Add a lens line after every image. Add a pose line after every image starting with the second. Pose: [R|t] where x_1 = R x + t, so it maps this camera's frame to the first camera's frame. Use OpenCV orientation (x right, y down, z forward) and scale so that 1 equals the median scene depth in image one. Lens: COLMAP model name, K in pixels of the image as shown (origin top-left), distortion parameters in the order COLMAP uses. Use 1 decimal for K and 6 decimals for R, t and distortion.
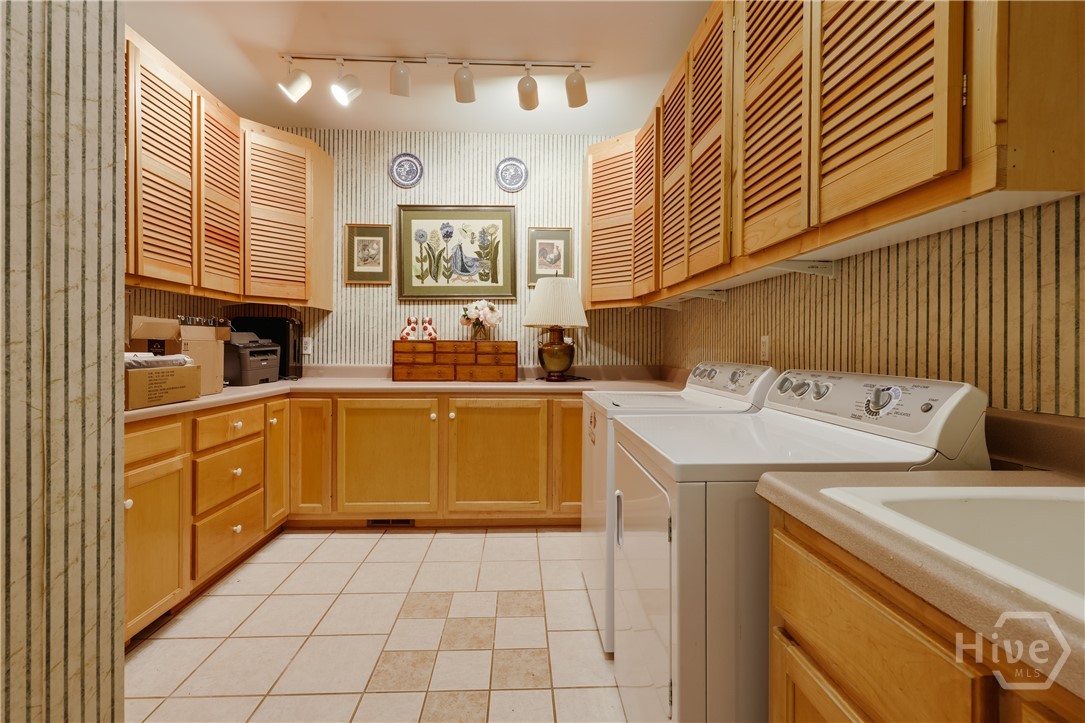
lens RADIAL K [[476.4, 0, 542.5], [0, 476.4, 361.5], [0, 0, 1]] dist [-0.012562, -0.000423]
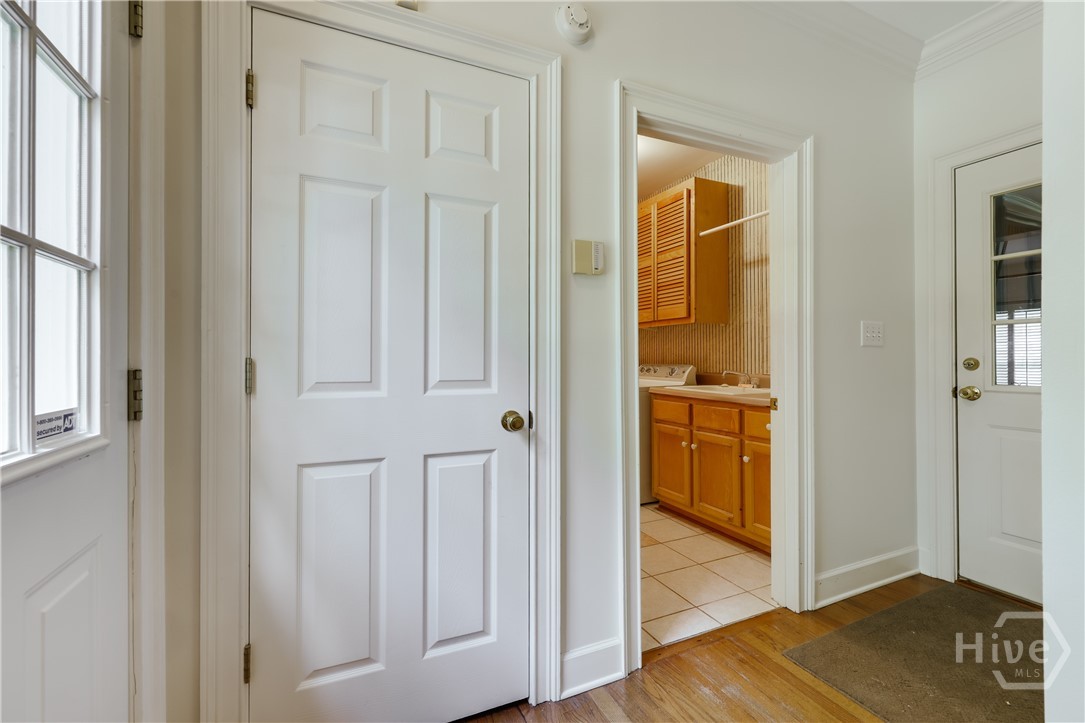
lens RADIAL K [[476.4, 0, 542.5], [0, 476.4, 361.5], [0, 0, 1]] dist [-0.012562, -0.000423]
pose [[0.927512, -0.007310, 0.373722, -1.495326], [0.012399, 0.999860, -0.011213, 0.036586], [-0.373587, 0.015034, 0.927473, -1.905938]]
